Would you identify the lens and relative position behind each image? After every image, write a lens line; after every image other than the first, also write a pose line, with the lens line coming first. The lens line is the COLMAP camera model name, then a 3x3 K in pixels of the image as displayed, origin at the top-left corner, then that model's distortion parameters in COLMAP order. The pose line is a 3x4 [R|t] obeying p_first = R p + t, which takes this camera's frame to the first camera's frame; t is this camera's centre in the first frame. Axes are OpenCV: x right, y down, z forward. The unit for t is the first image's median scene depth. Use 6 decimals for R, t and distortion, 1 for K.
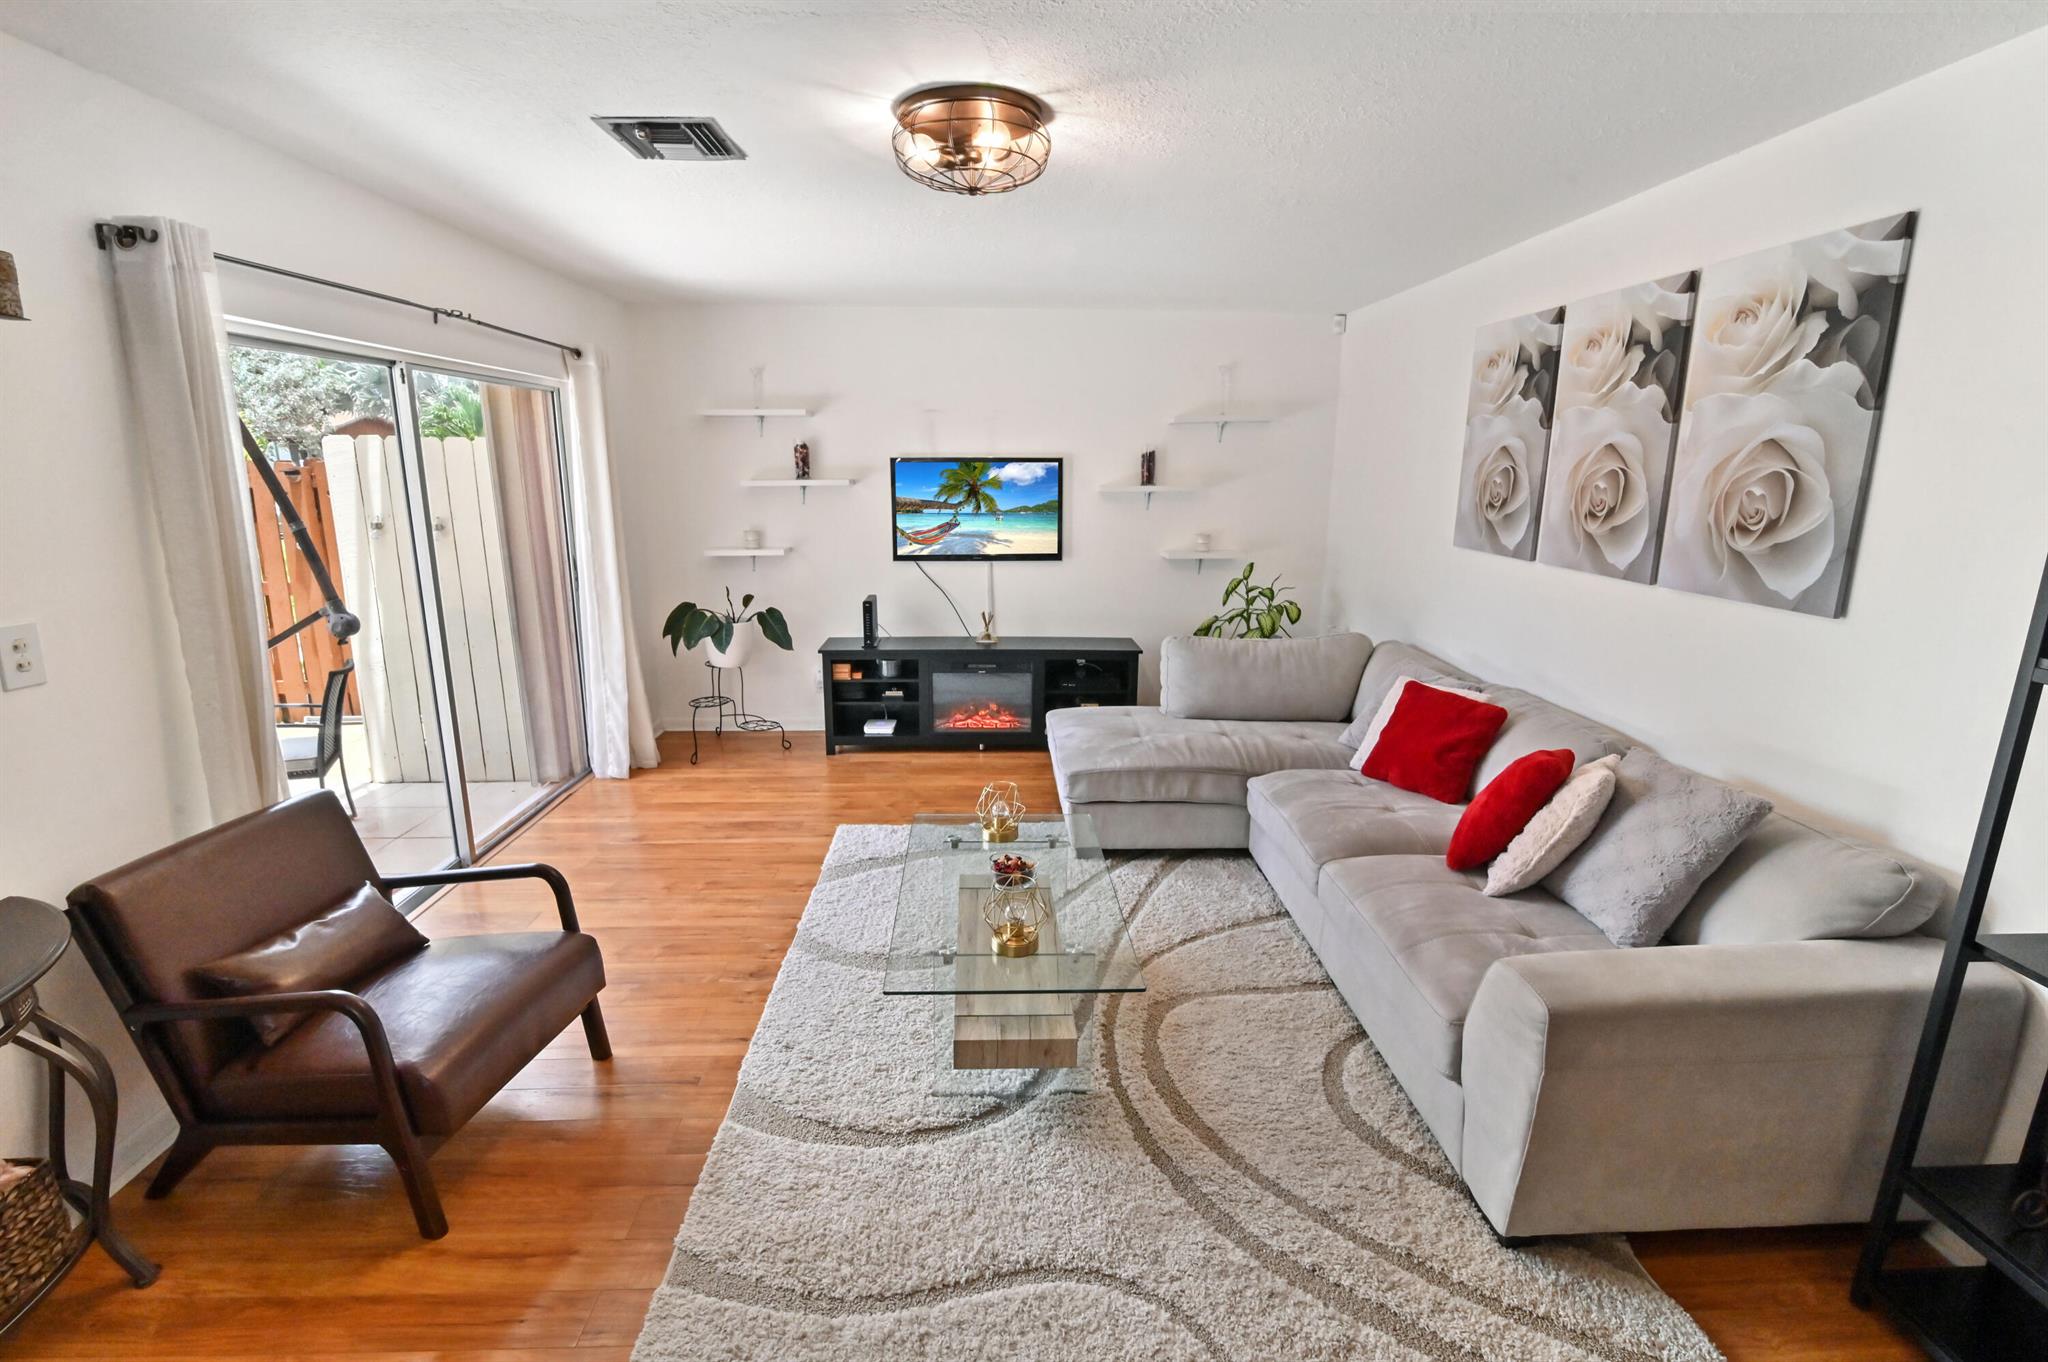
lens RADIAL K [[957.6, 0, 1025.2], [0, 957.6, 661.0], [0, 0, 1]] dist [-0.013542, 0.001050]
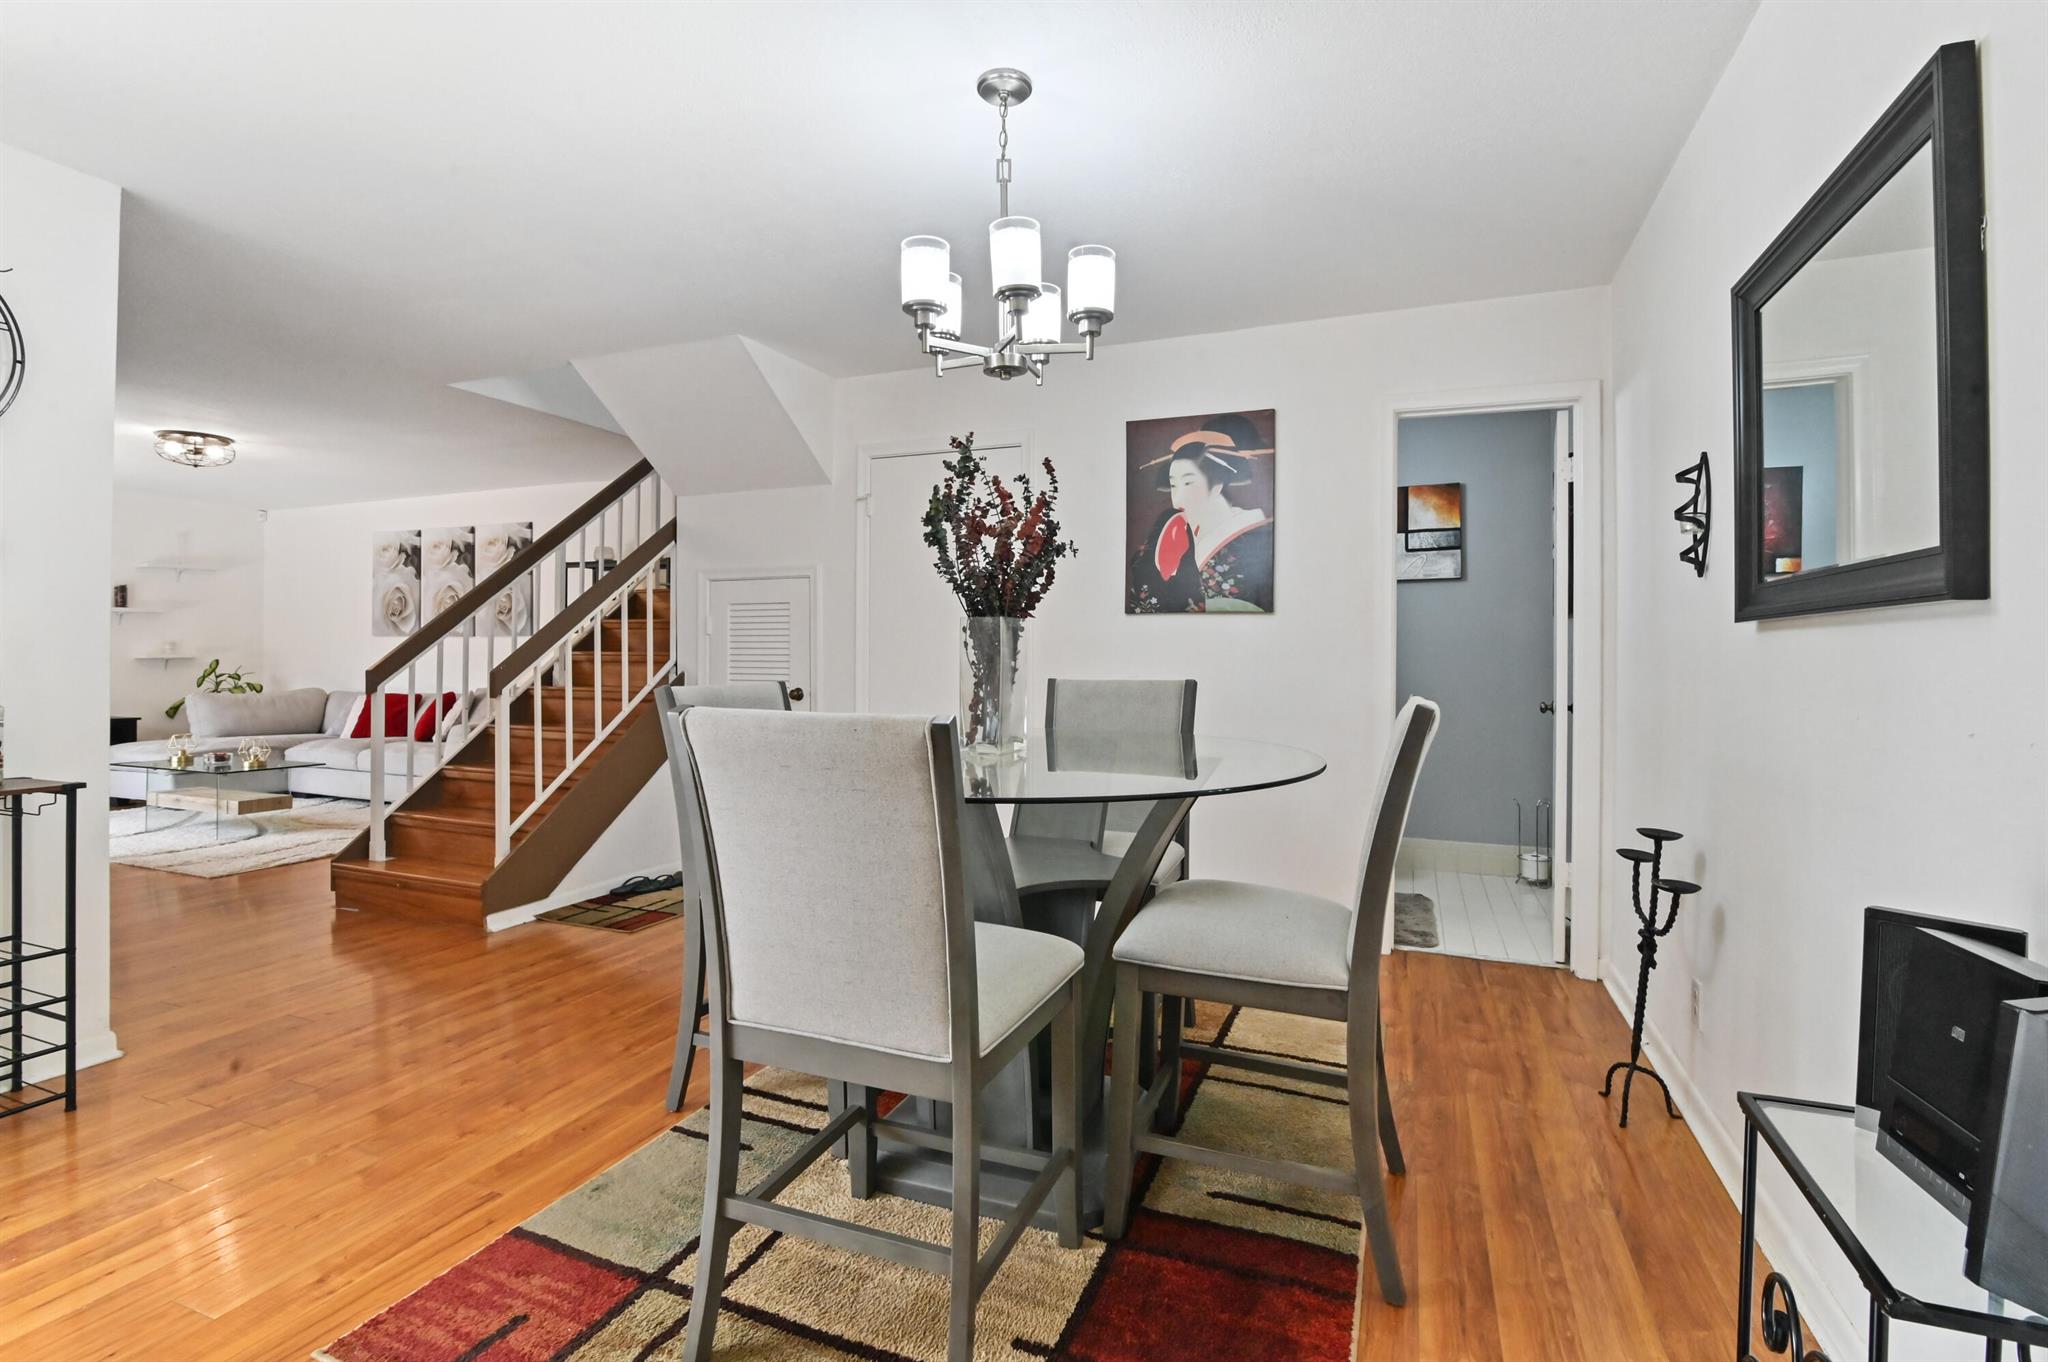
lens RADIAL K [[957.6, 0, 1025.6], [0, 957.6, 653.0], [0, 0, 1]] dist [-0.013542, 0.001050]
pose [[0.417910, -0.006029, 0.908468, -0.962356], [0.184436, 0.979717, -0.078341, 0.393018], [-0.889570, 0.200294, 0.410546, -1.257114]]
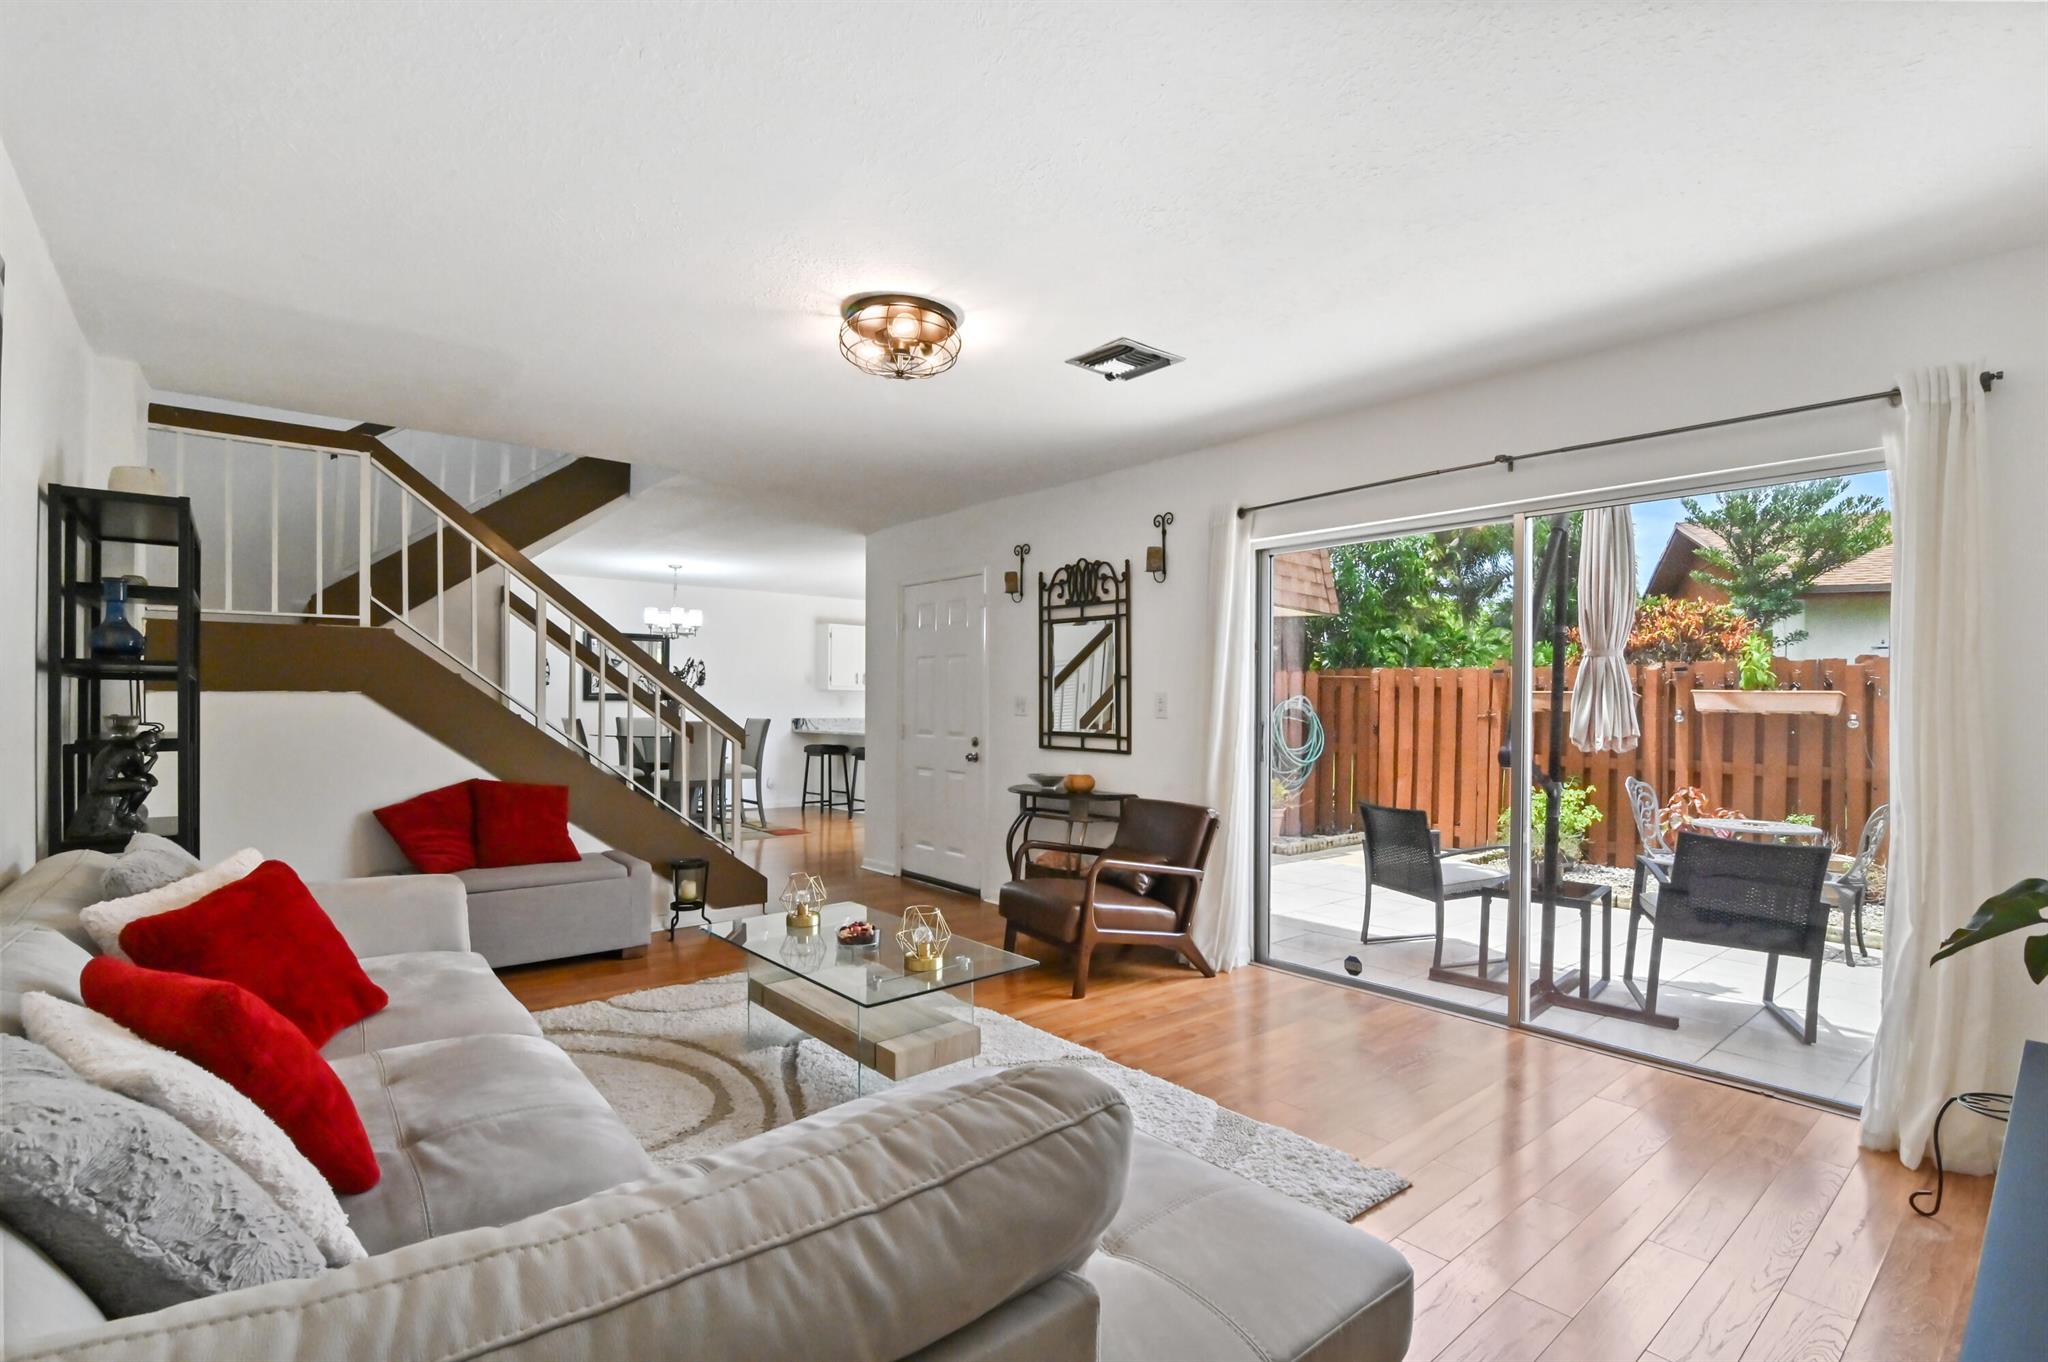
lens RADIAL K [[957.6, 0, 1037.0], [0, 957.6, 687.3], [0, 0, 1]] dist [-0.013542, 0.001050]
pose [[-0.784514, -0.023780, -0.619655, 0.415505], [-0.140815, 0.979991, 0.140670, -0.199149], [0.603911, 0.197614, -0.772166, 1.533156]]
